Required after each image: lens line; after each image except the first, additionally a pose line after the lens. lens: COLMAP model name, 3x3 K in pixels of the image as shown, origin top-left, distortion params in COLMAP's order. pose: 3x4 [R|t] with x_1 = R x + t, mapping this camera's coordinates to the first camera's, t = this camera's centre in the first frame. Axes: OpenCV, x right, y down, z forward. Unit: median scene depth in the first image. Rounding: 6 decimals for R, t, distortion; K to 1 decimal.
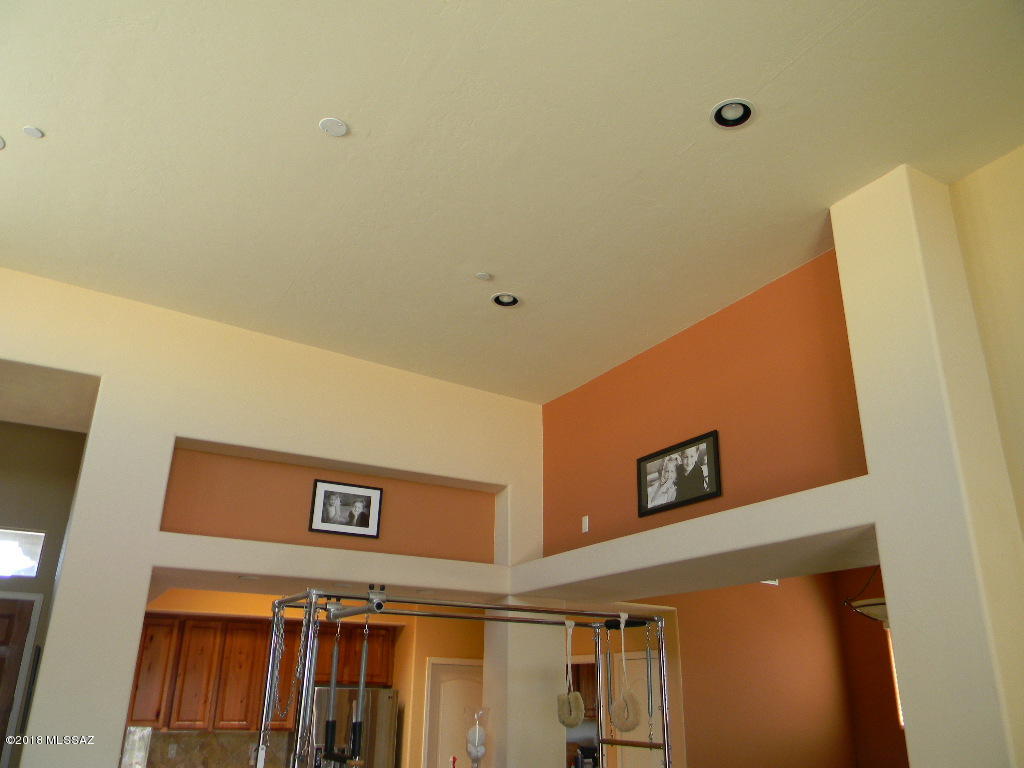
lens RADIAL K [[824.9, 0, 513.8], [0, 824.9, 383.5], [0, 0, 1]] dist [0.031703, -0.027481]
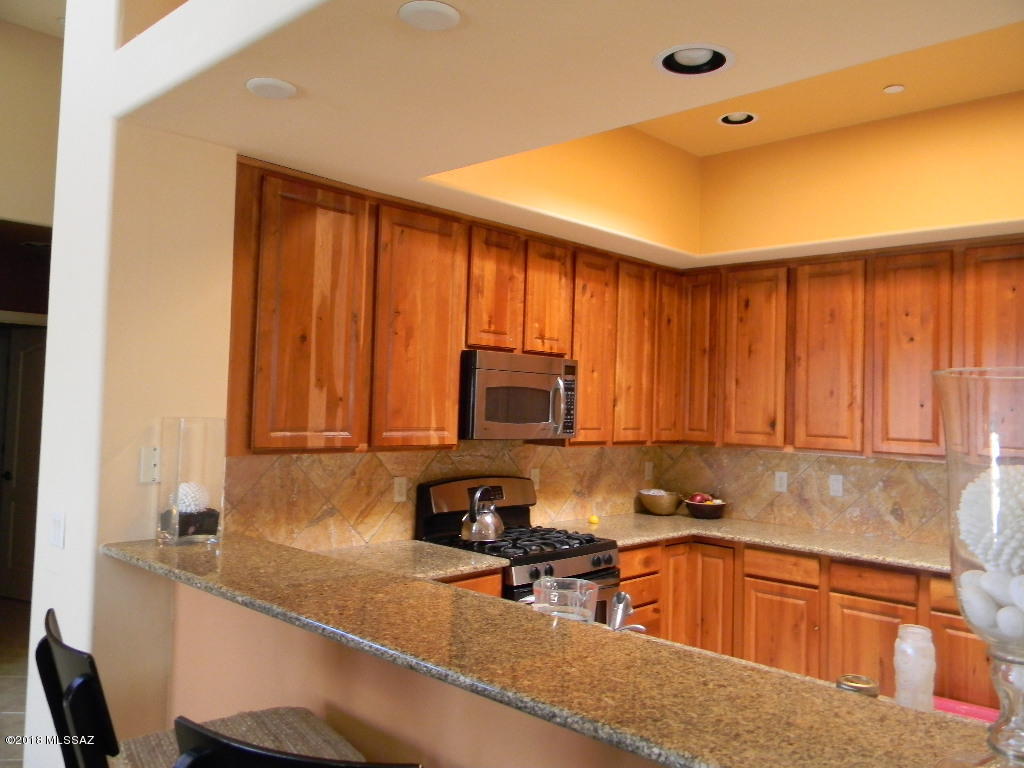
lens RADIAL K [[824.9, 0, 513.3], [0, 824.9, 381.5], [0, 0, 1]] dist [0.031703, -0.027481]
pose [[0.331943, -0.027789, -0.942890, 0.056931], [0.318588, 0.944134, 0.084333, 0.251465], [0.887872, -0.328387, 0.322252, 0.632619]]
